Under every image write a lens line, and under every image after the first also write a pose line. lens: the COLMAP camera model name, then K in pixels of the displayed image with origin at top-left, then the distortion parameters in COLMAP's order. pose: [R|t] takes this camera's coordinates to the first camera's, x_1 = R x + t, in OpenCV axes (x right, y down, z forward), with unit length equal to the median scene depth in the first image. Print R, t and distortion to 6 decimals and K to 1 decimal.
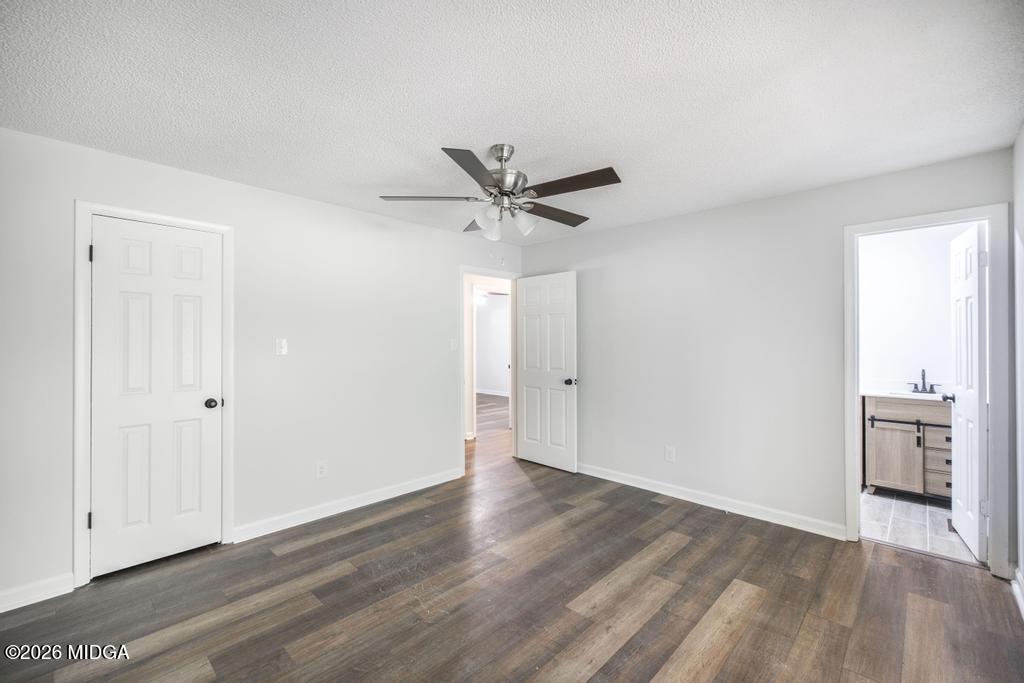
lens RADIAL K [[439.8, 0, 518.2], [0, 439.8, 338.7], [0, 0, 1]] dist [0.003763, 0.000280]
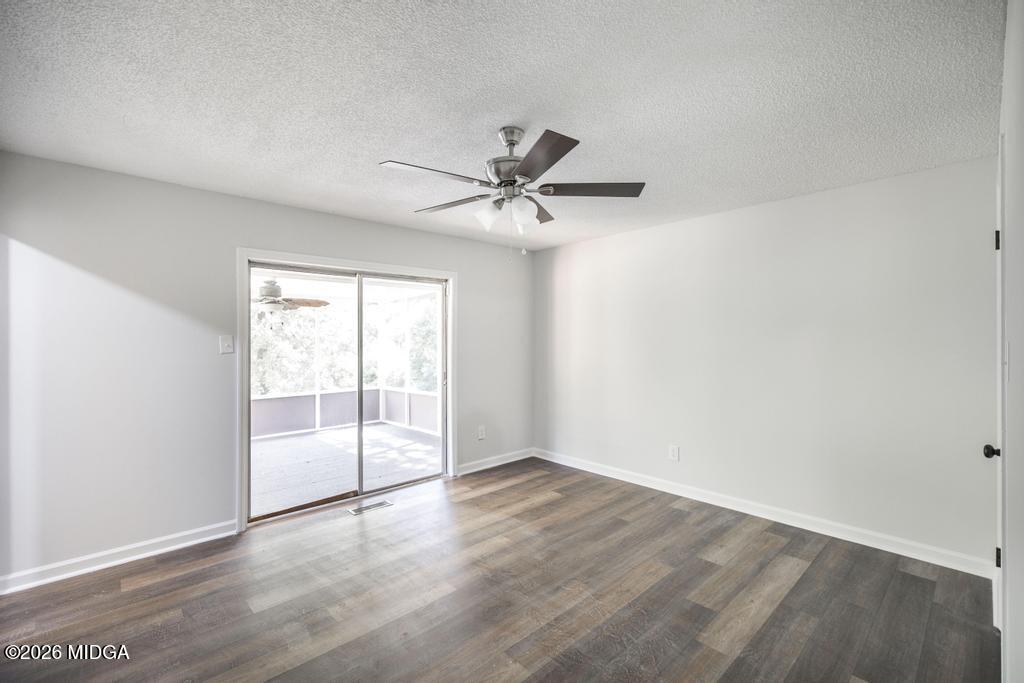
lens RADIAL K [[439.8, 0, 518.2], [0, 439.8, 338.7], [0, 0, 1]] dist [0.003763, 0.000280]
pose [[-0.998313, 0.005201, 0.057830, -0.106781], [0.005212, 0.999986, 0.000033, -0.013209], [-0.057830, 0.000334, -0.998326, 2.001354]]
